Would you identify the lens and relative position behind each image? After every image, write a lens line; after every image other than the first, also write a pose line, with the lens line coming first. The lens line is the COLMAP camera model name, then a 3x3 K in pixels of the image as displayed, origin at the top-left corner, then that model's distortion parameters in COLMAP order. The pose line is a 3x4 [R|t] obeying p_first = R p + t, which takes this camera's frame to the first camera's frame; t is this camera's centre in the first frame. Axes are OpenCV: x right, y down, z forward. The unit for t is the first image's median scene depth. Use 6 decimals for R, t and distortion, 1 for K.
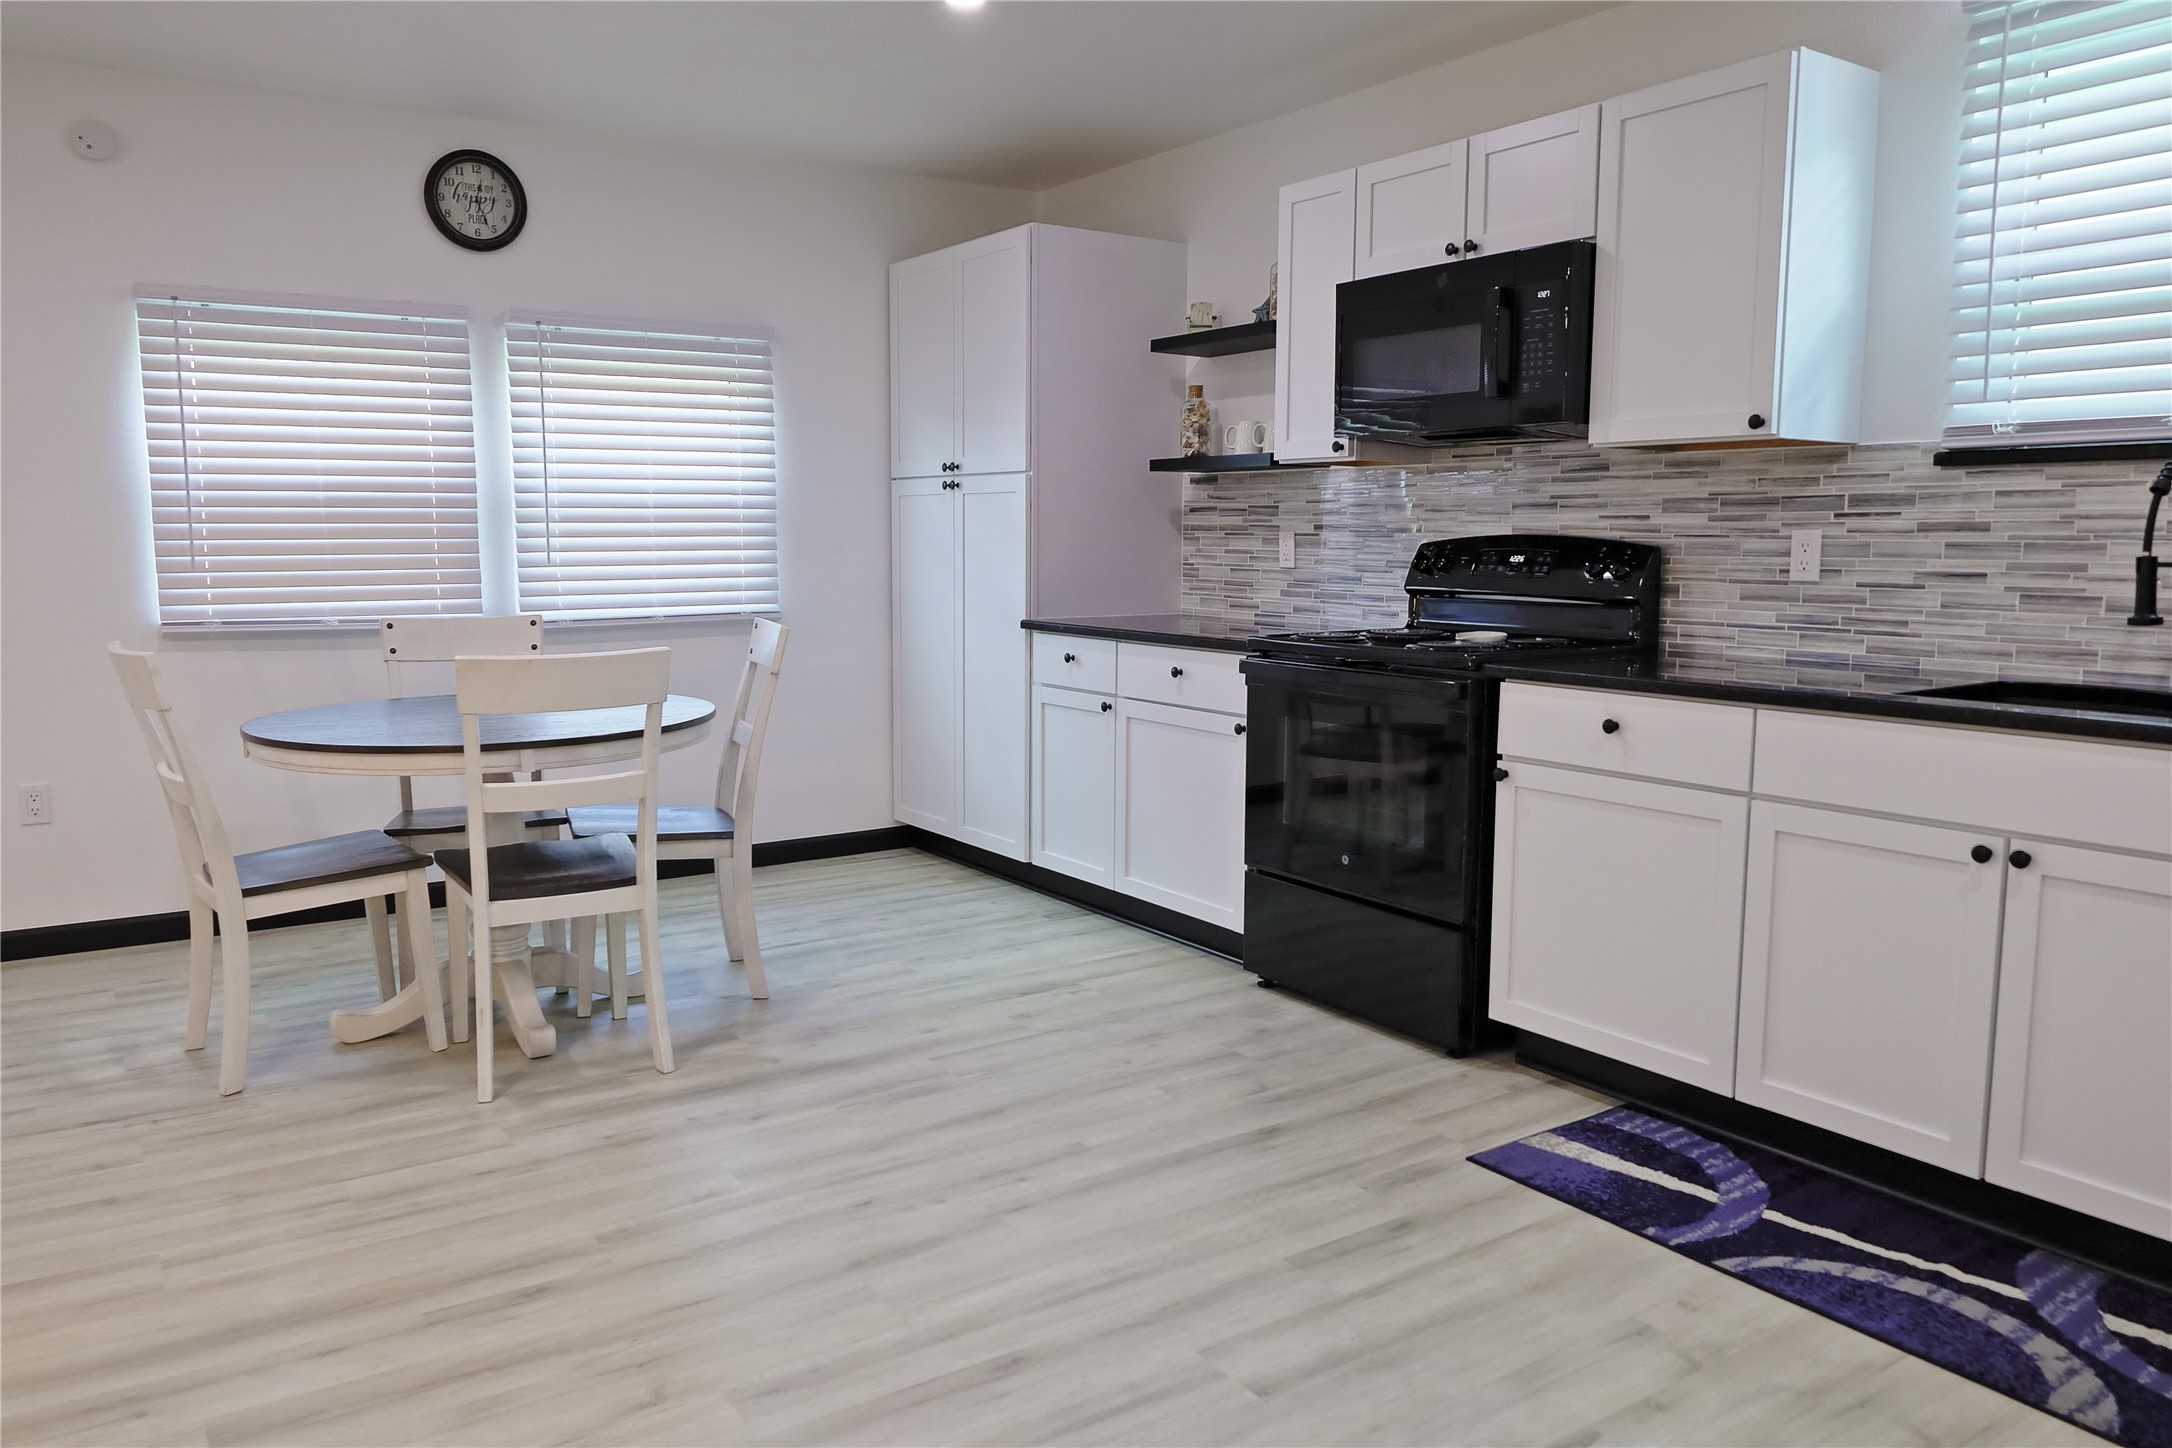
lens RADIAL K [[1549.6, 0, 1088.3], [0, 1549.6, 728.6], [0, 0, 1]] dist [-0.010570, 0.003367]
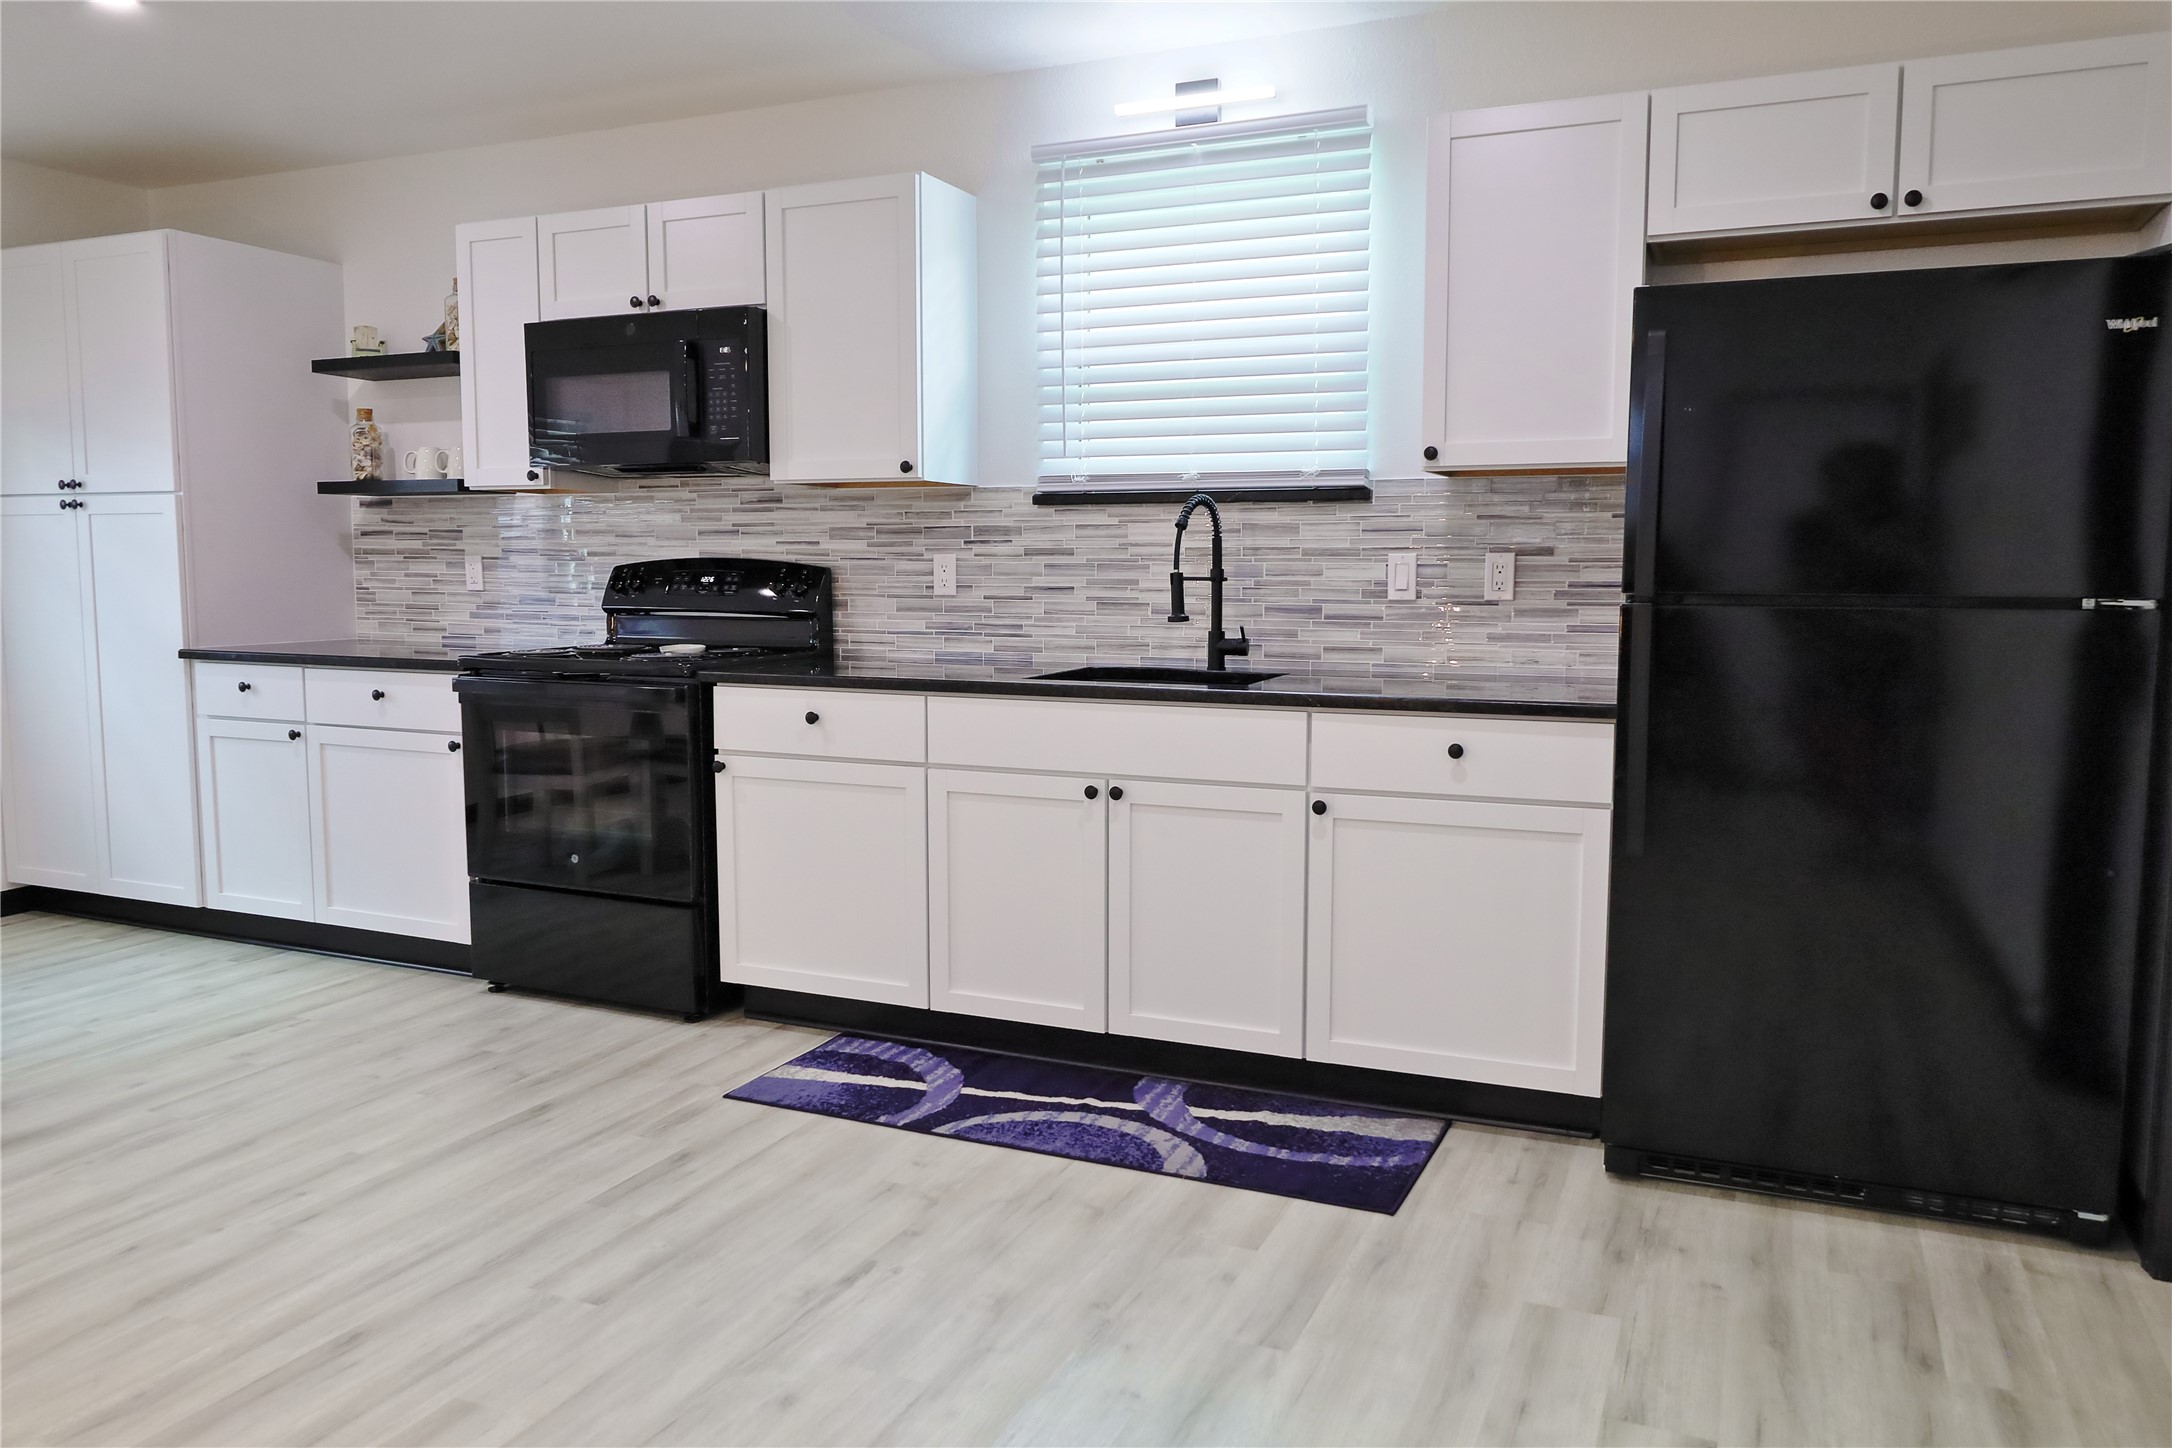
lens RADIAL K [[1545.1, 0, 1088.4], [0, 1545.1, 726.9], [0, 0, 1]] dist [-0.010309, -0.001566]
pose [[0.848133, -0.057284, 0.526677, -0.099610], [0.065516, 0.997847, 0.003027, 0.014217], [-0.525716, 0.031938, 0.850060, -0.113801]]
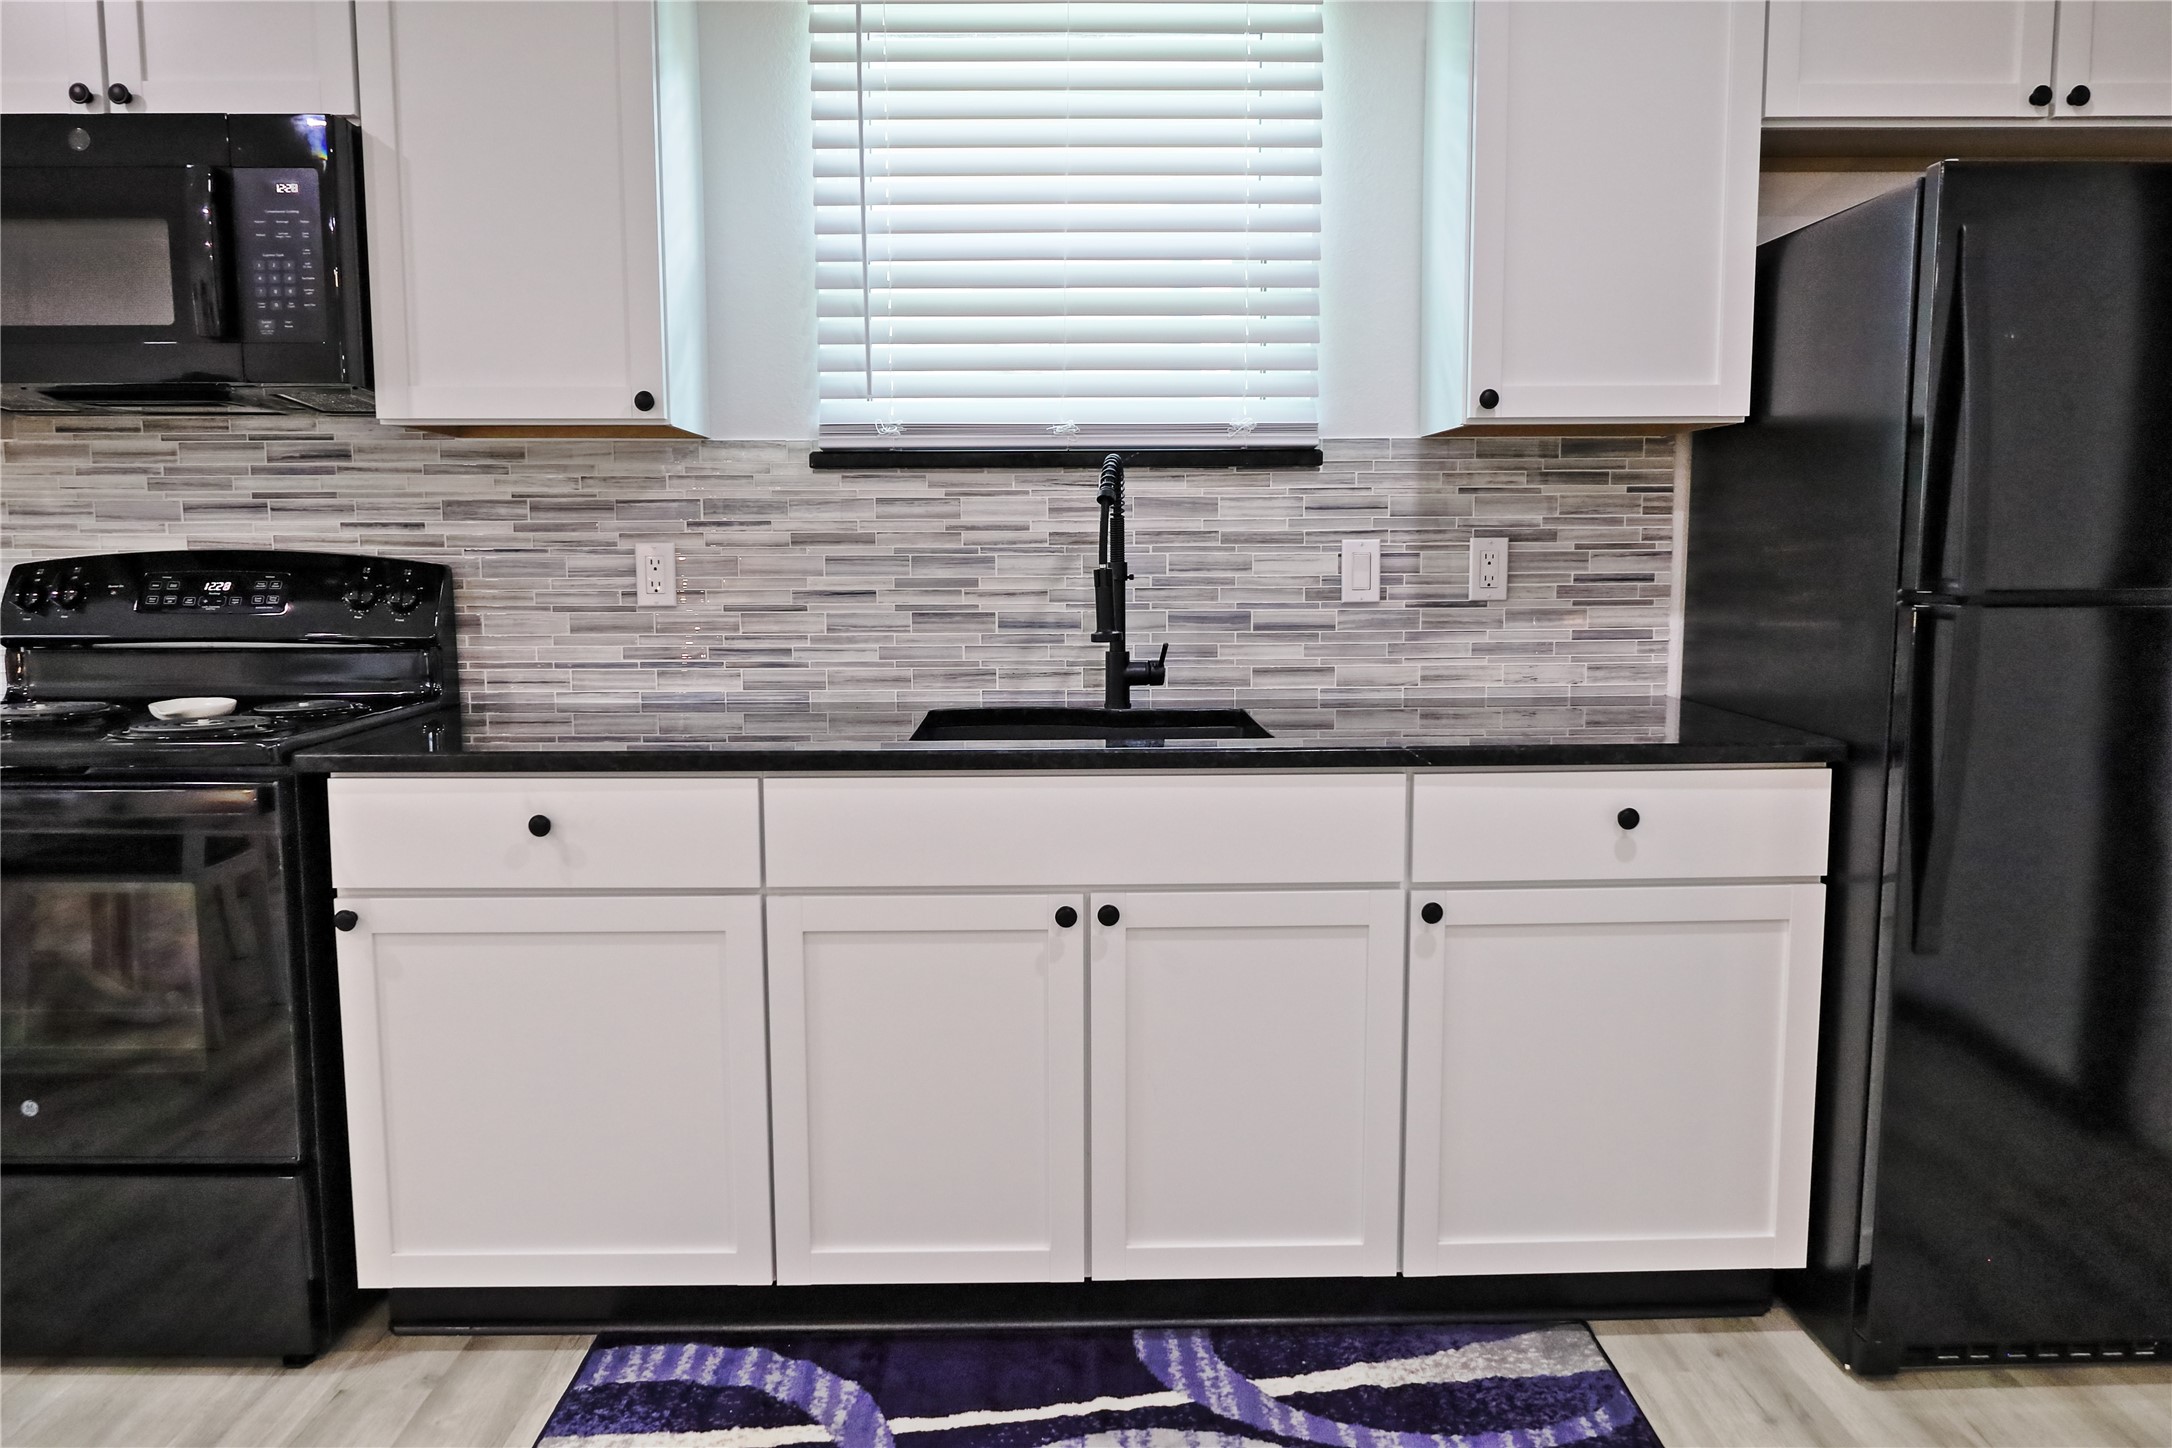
lens RADIAL K [[1545.1, 0, 1088.4], [0, 1545.1, 726.9], [0, 0, 1]] dist [-0.010309, -0.001566]
pose [[0.546356, -0.100550, 0.831496, -0.089743], [0.107870, 0.992947, 0.049195, -0.047880], [-0.830578, 0.062815, 0.553349, 0.370507]]
